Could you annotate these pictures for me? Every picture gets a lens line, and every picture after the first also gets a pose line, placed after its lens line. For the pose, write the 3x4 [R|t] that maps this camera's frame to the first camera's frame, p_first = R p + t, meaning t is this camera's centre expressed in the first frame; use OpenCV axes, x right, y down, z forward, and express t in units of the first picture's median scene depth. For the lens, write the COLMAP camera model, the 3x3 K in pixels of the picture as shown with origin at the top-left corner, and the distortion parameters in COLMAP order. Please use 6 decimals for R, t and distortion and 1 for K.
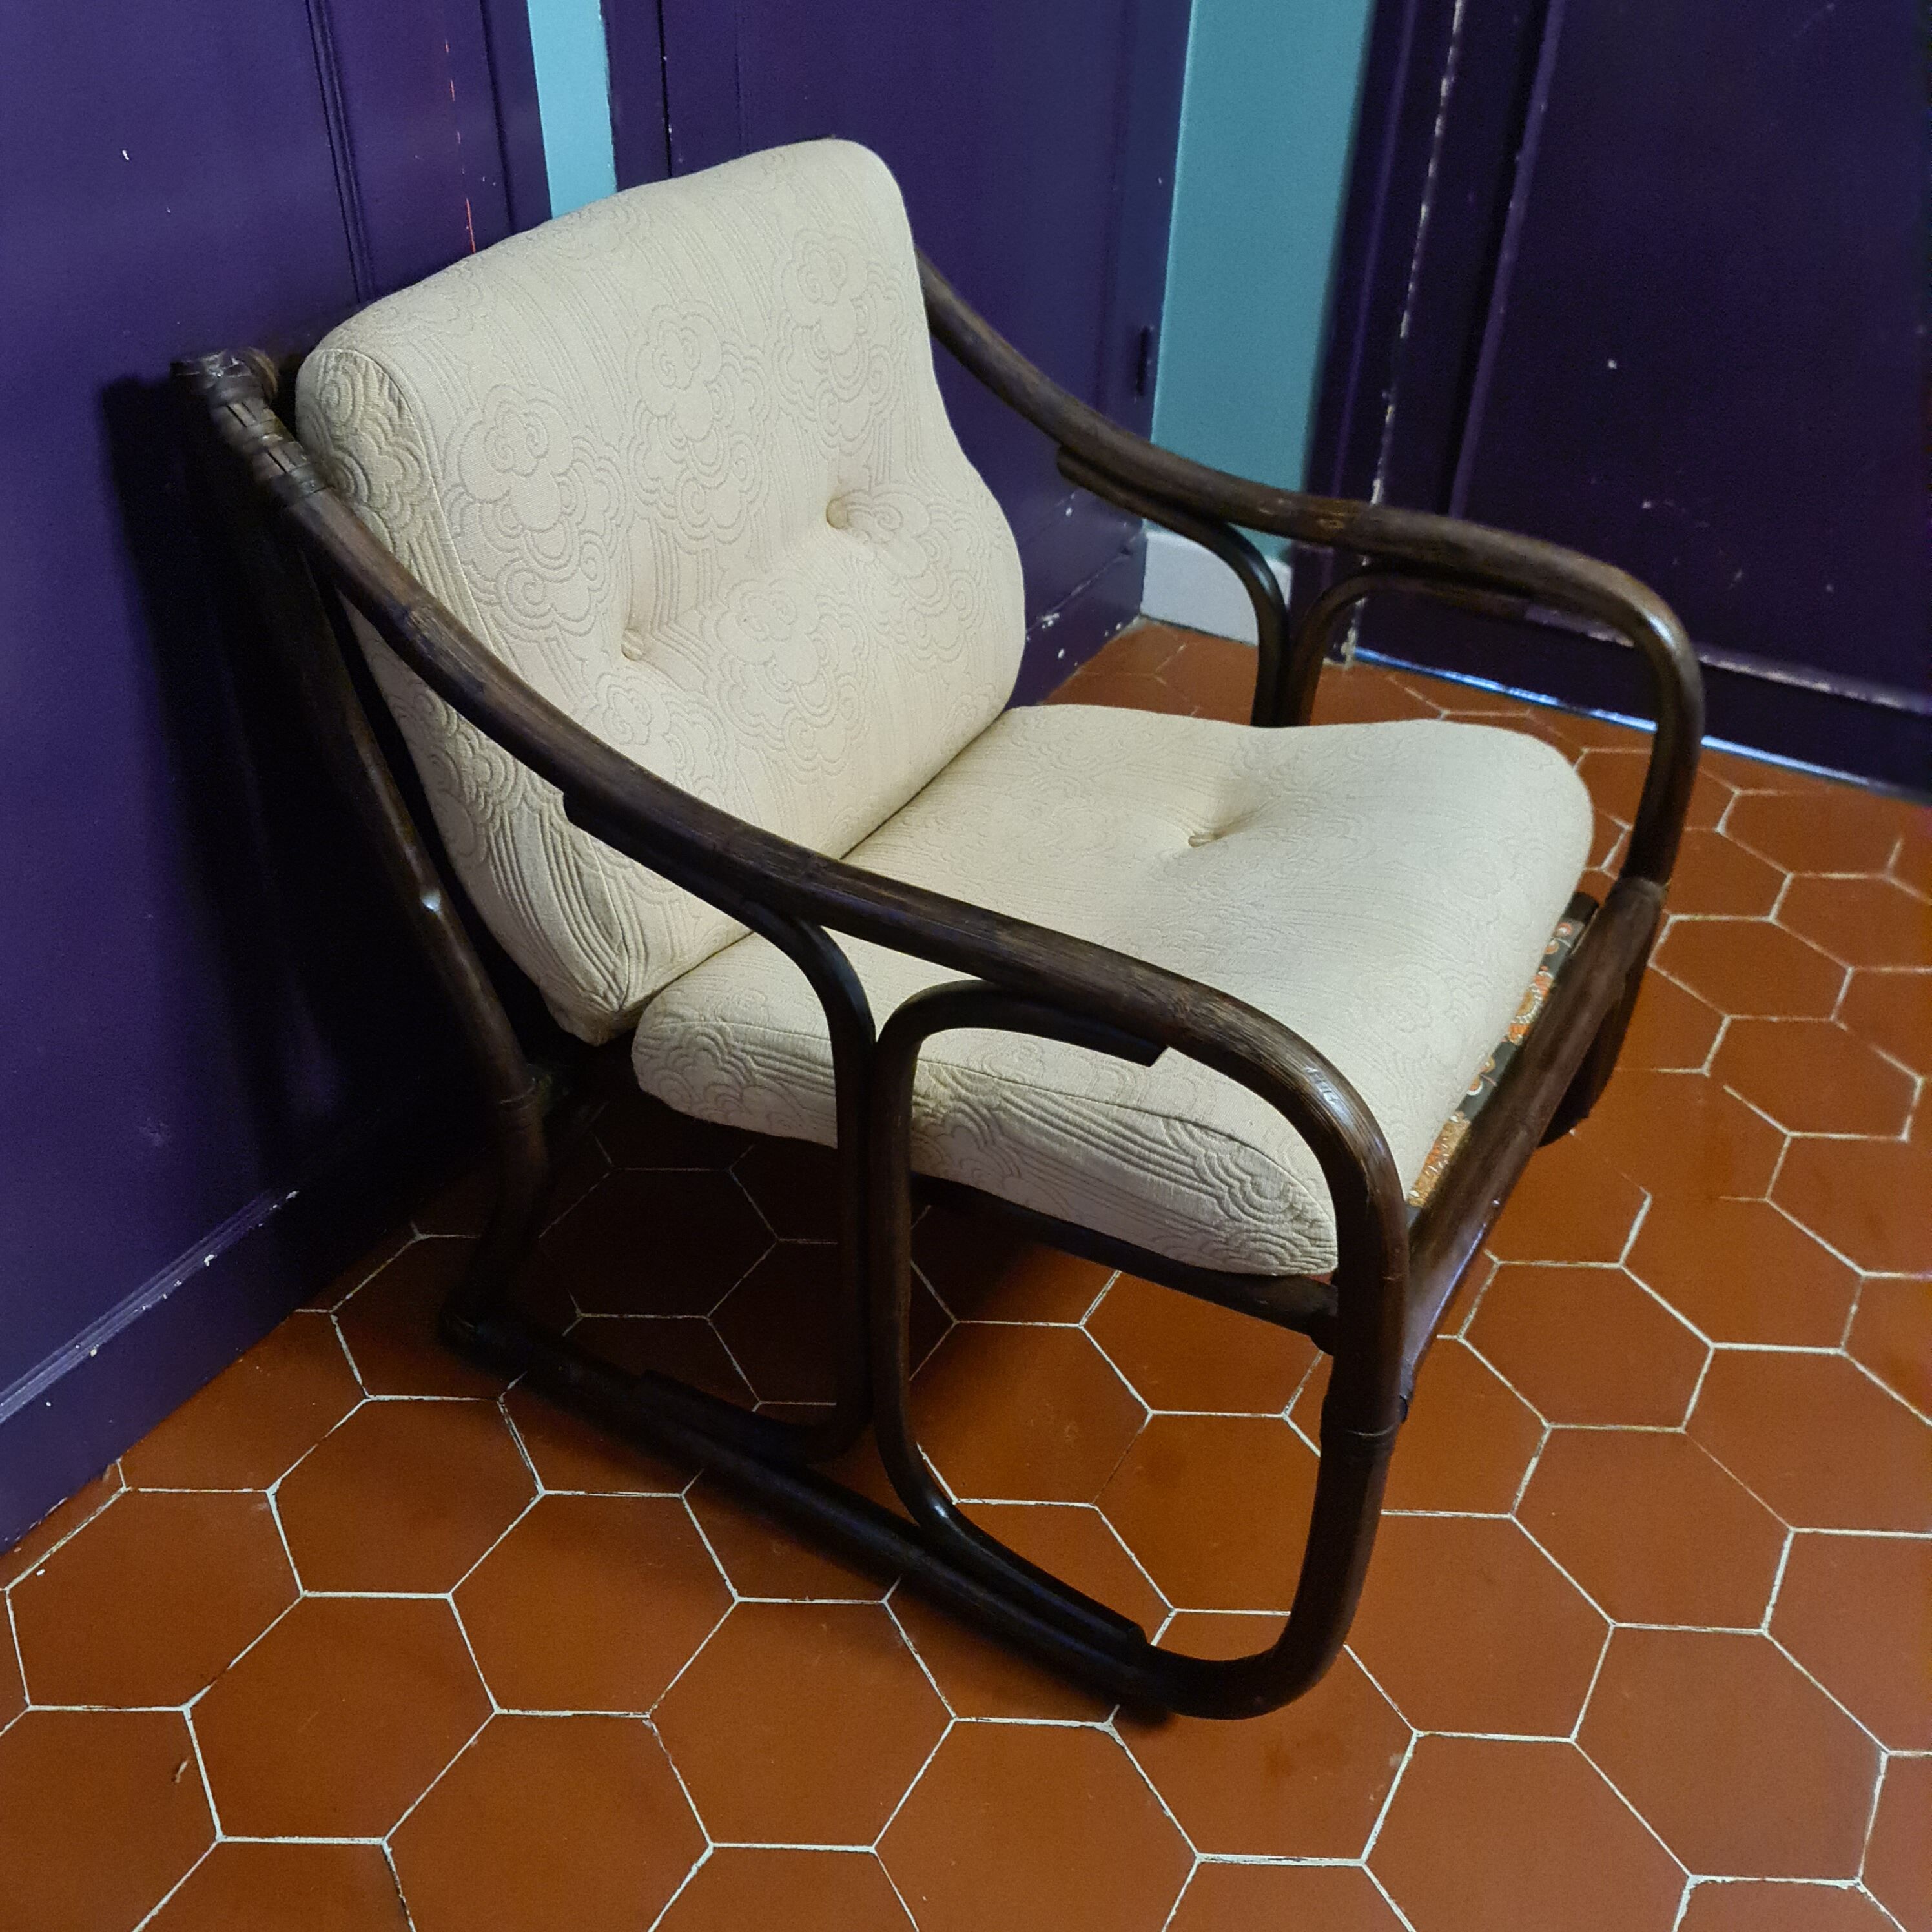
lens RADIAL K [[1851.4, 0, 901.9], [0, 1851.4, 989.6], [0, 0, 1]] dist [0.042286, 0.035356]
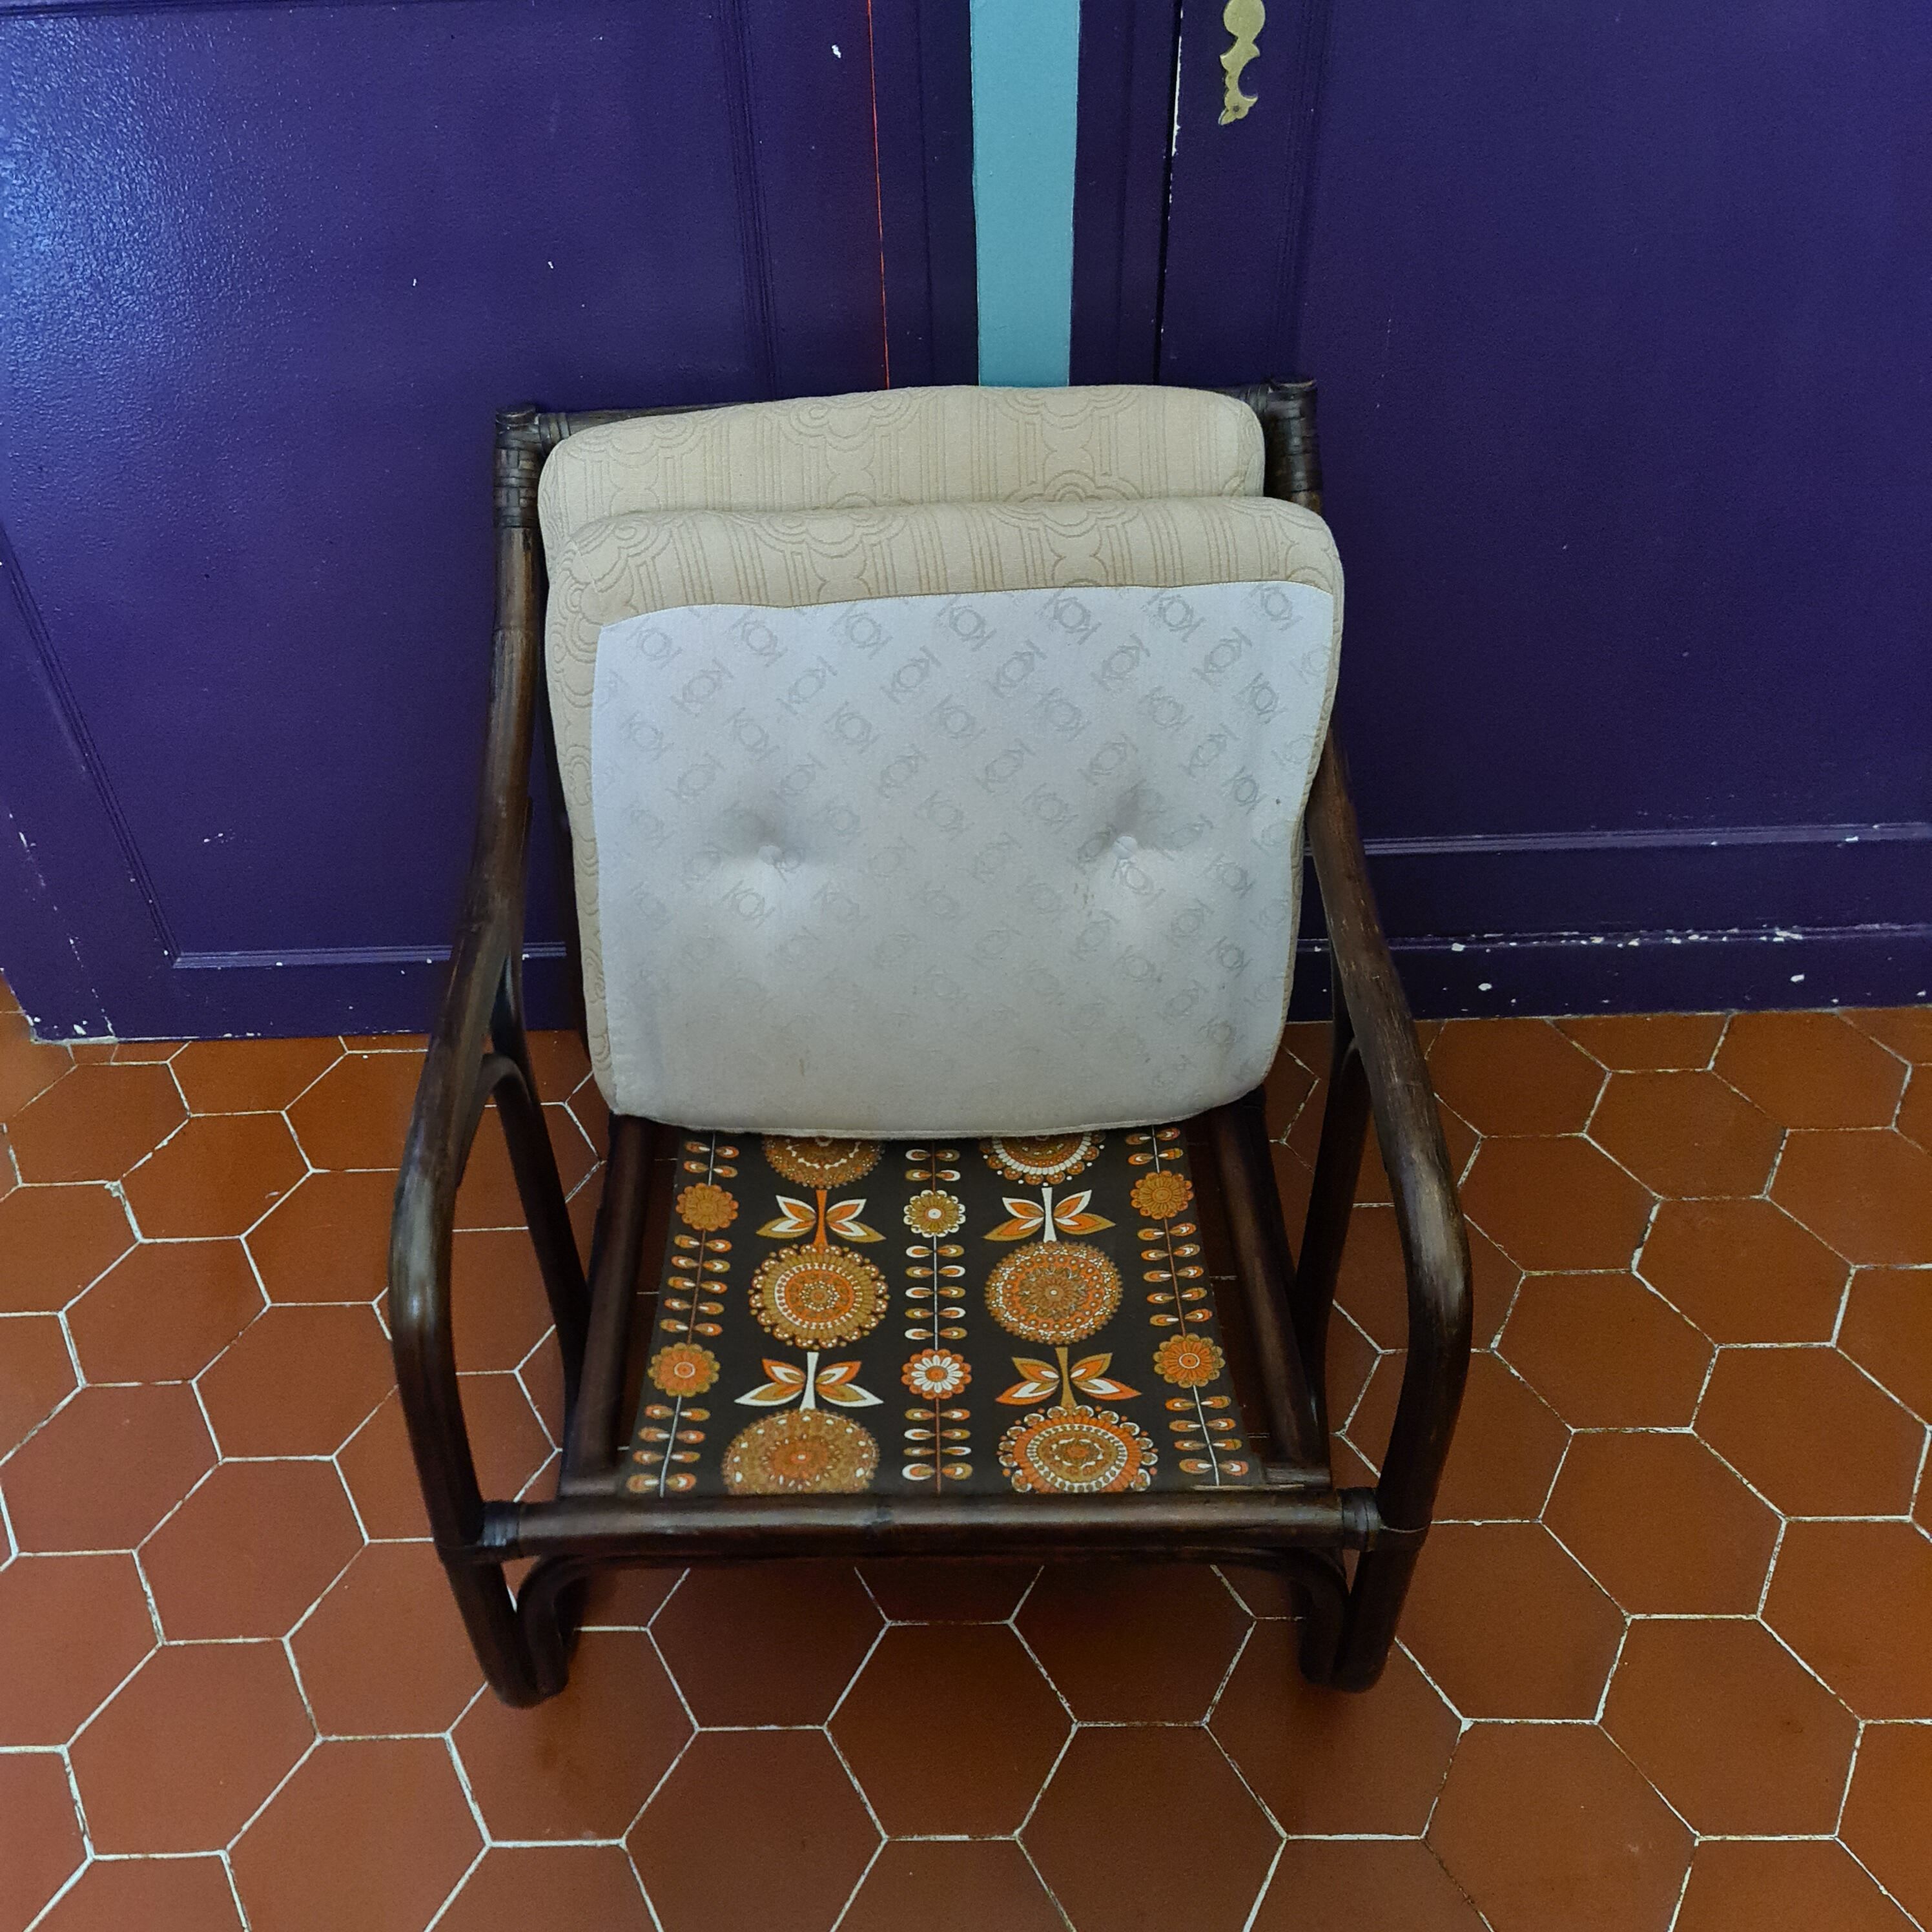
lens RADIAL K [[1851.4, 0, 901.9], [0, 1851.4, 989.6], [0, 0, 1]] dist [0.042286, 0.035356]
pose [[0.520377, 0.557187, -0.647109, 0.739651], [-0.476829, 0.818248, 0.321100, -0.443361], [0.708408, 0.141467, 0.691480, 0.217762]]
